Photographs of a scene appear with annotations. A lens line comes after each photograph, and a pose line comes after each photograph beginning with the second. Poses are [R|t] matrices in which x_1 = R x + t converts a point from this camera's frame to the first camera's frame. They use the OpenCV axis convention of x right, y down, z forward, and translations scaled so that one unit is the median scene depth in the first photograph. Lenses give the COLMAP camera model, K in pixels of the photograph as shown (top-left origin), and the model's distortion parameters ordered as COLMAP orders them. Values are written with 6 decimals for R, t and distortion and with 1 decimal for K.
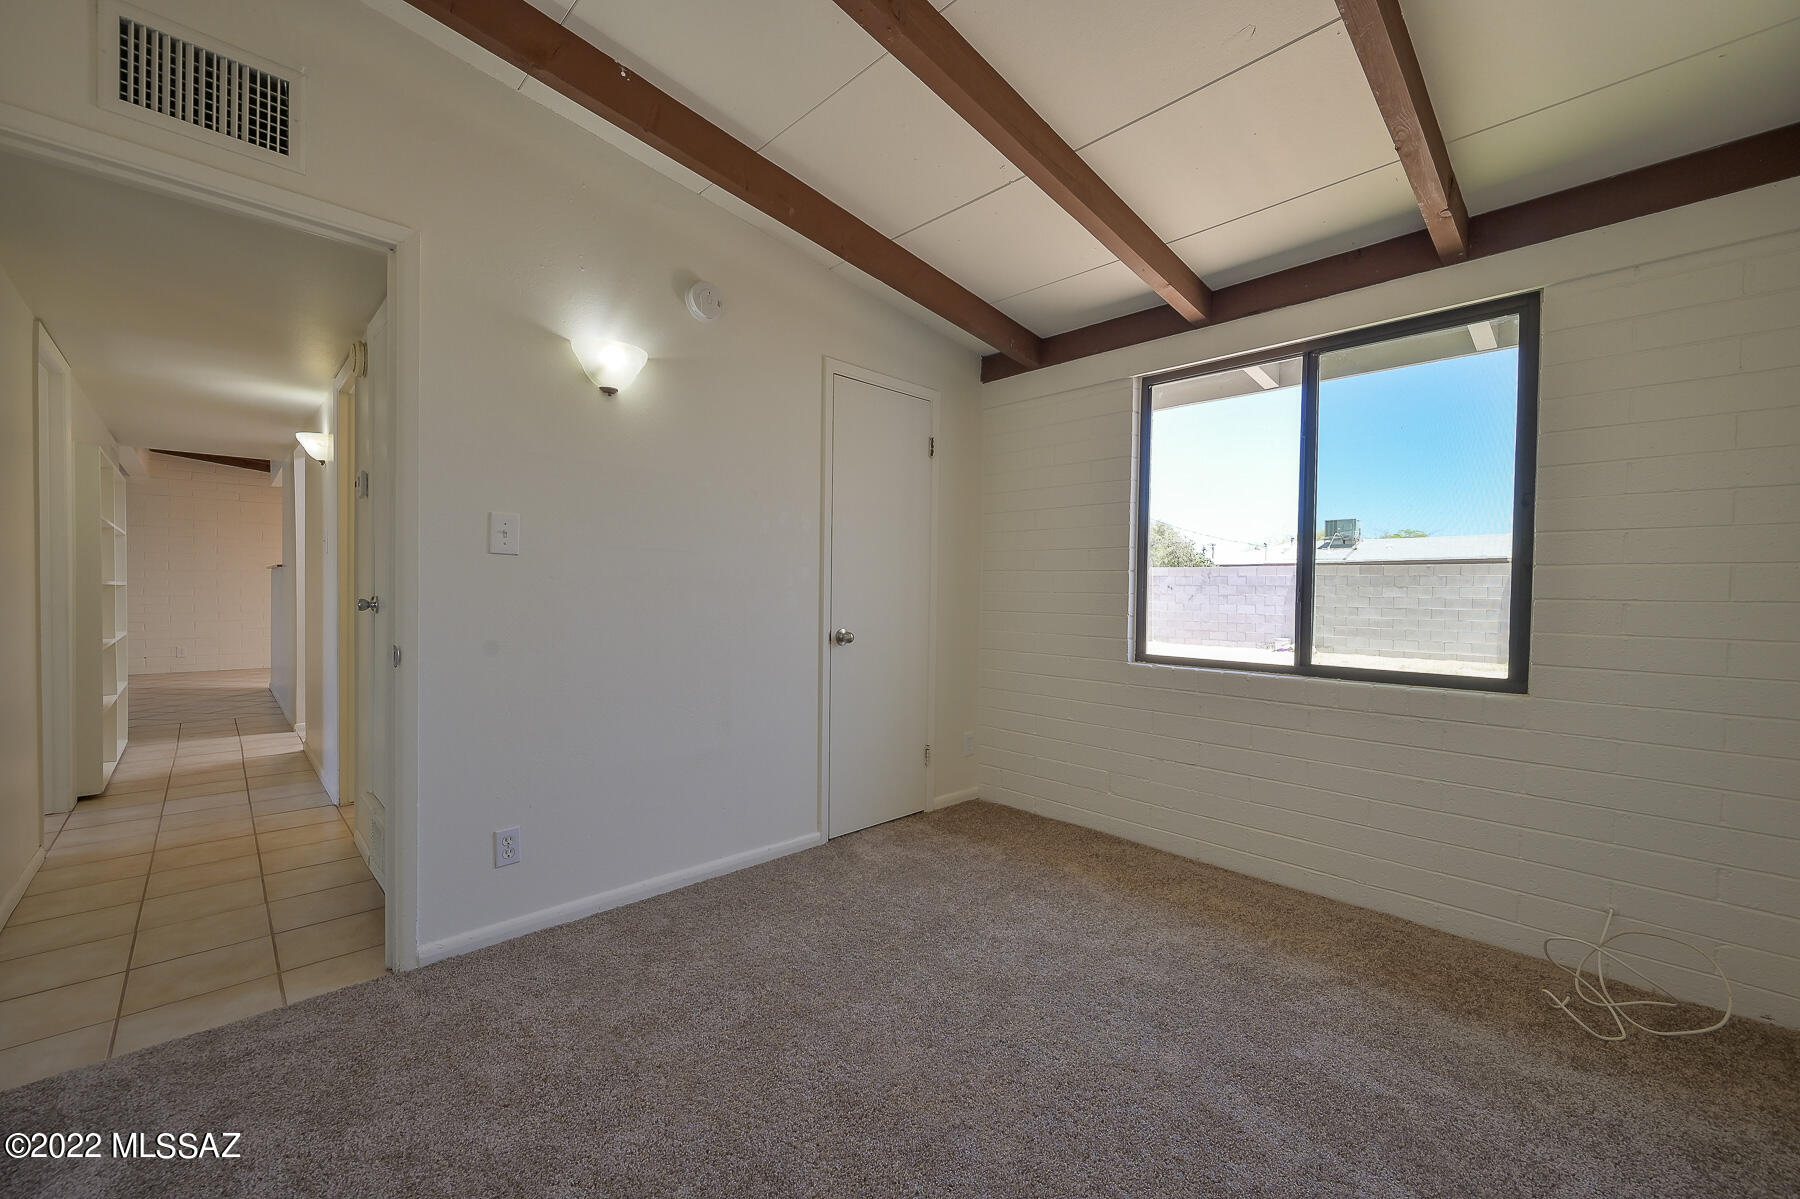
lens RADIAL K [[707.2, 0, 869.1], [0, 707.2, 591.2], [0, 0, 1]] dist [-0.001332, 0.000374]
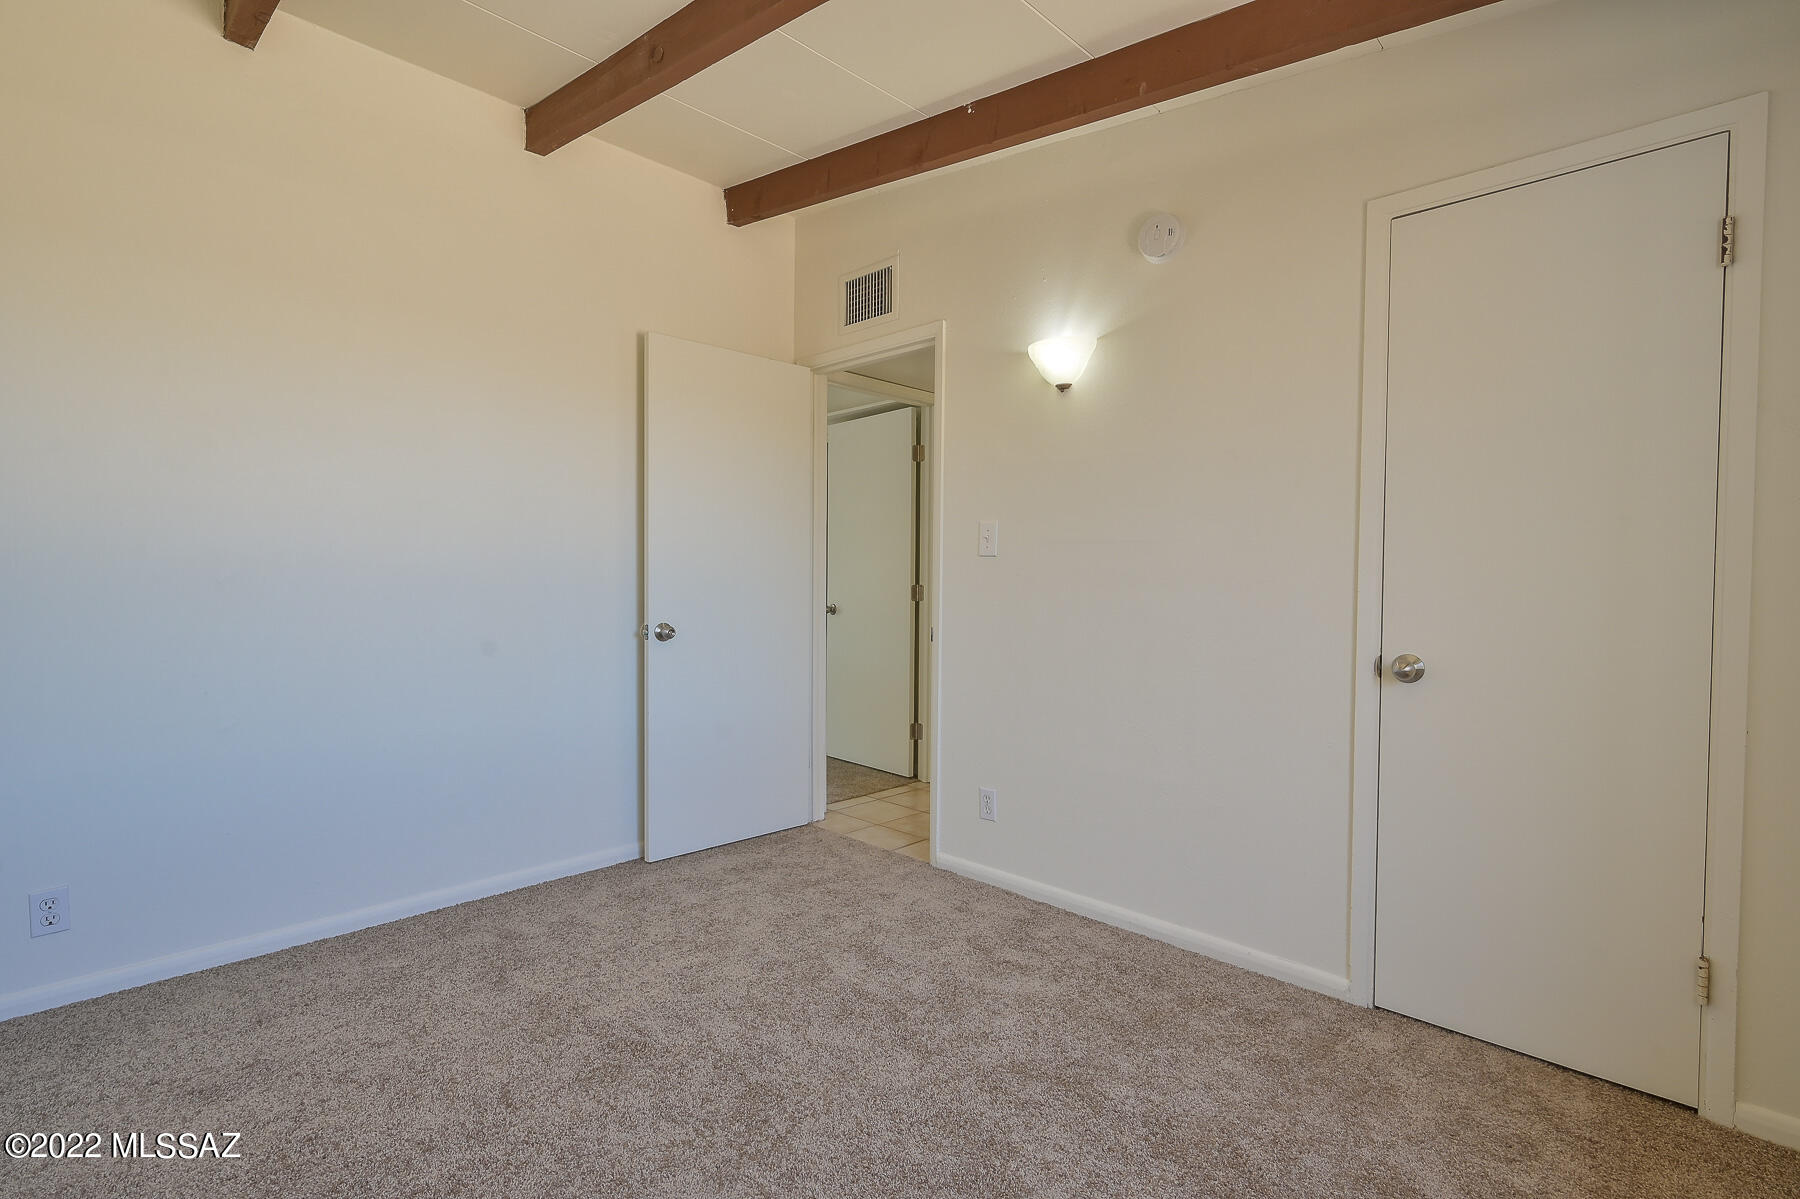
lens RADIAL K [[800.8, 0, 902.4], [0, 800.8, 597.7], [0, 0, 1]] dist [-0.002637, 0.001049]
pose [[0.068285, 0.004744, -0.997655, 0.729473], [-0.011331, 0.999928, 0.003979, 0.011092], [0.997601, 0.011033, 0.068334, 0.684004]]
